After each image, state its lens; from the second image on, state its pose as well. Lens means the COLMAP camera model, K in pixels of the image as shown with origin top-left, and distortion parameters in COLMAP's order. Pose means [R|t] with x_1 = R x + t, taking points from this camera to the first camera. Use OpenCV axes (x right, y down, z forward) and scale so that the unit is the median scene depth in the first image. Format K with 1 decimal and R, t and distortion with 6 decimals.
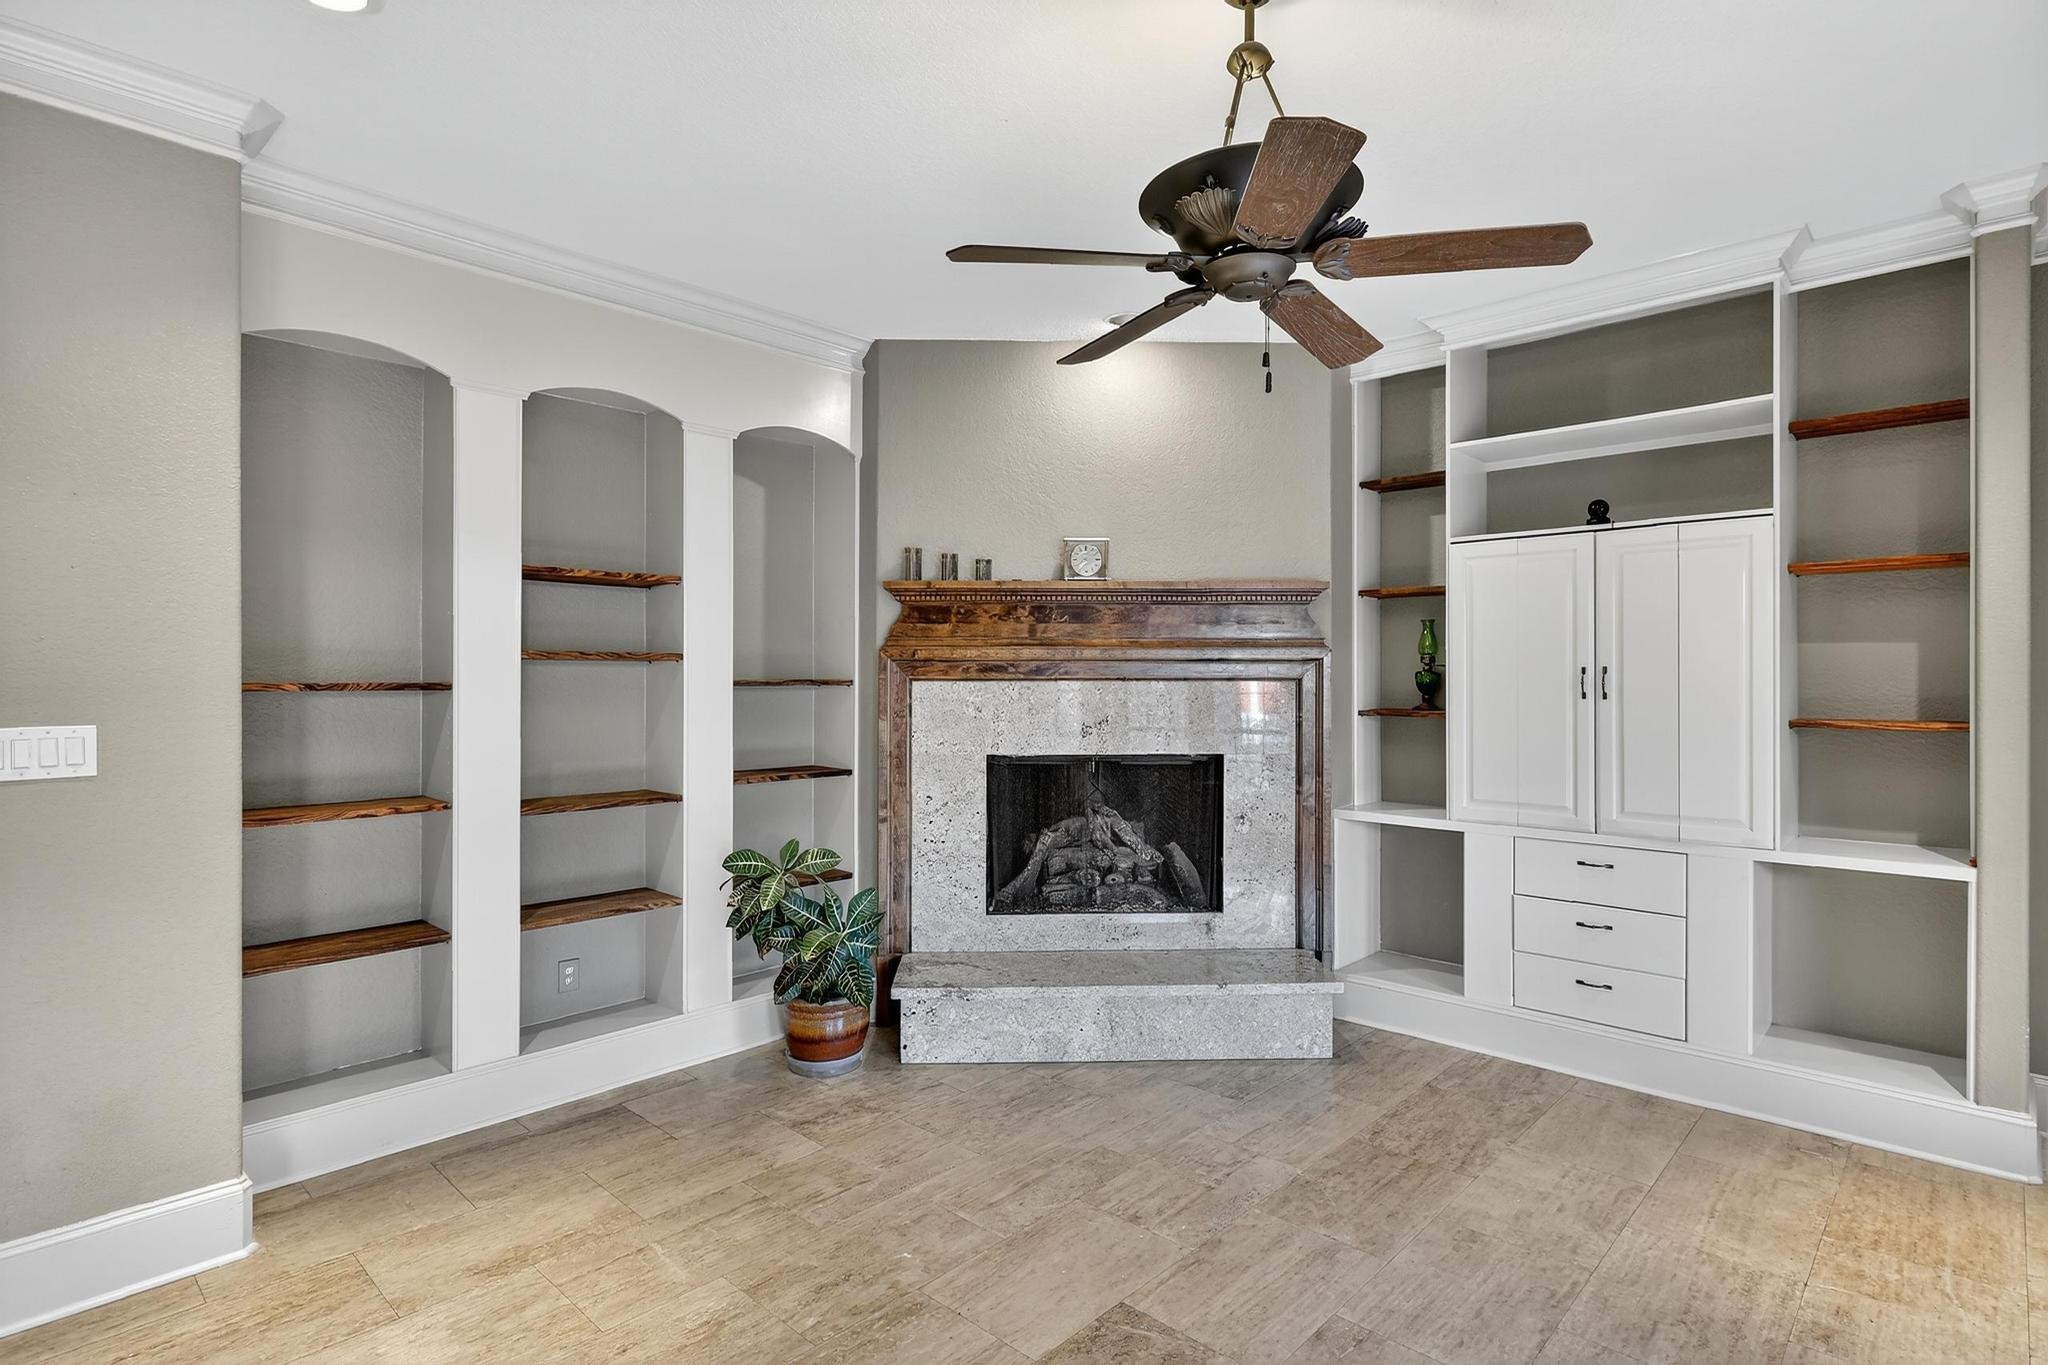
lens RADIAL K [[1018.1, 0, 1024.0], [0, 1018.1, 682.5], [0, 0, 1]] dist [0.000329, -0.000374]
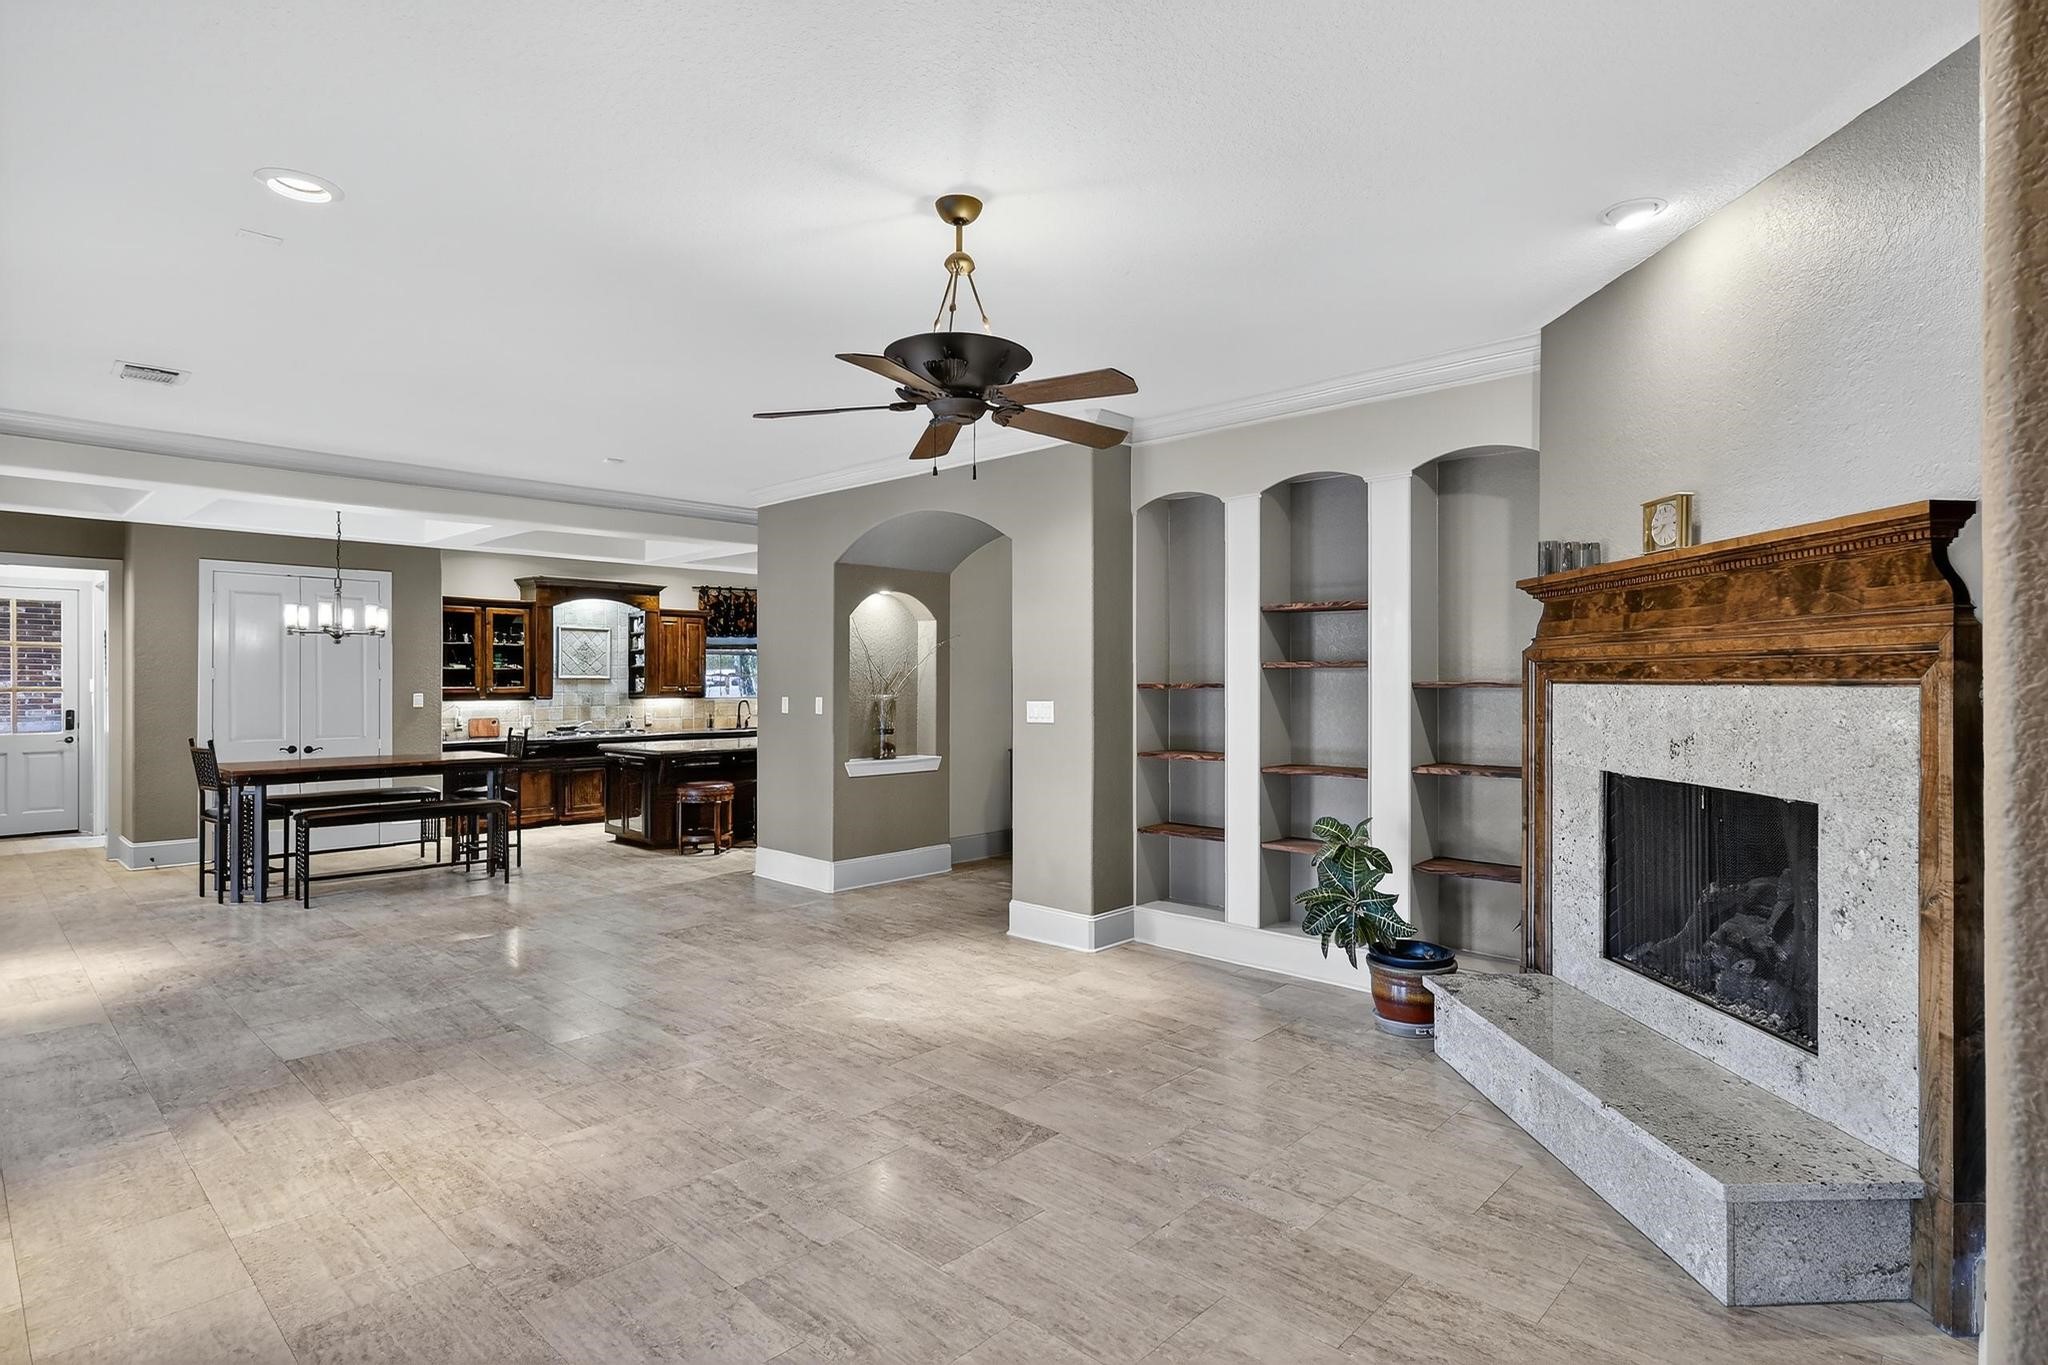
lens RADIAL K [[962.3, 0, 1035.6], [0, 962.3, 686.1], [0, 0, 1]] dist [-0.000045, -0.000296]
pose [[0.034726, 0.003915, -0.999389, 0.836573], [-0.002850, 0.999989, 0.003818, -0.001836], [0.999393, 0.002716, 0.034737, 0.551392]]
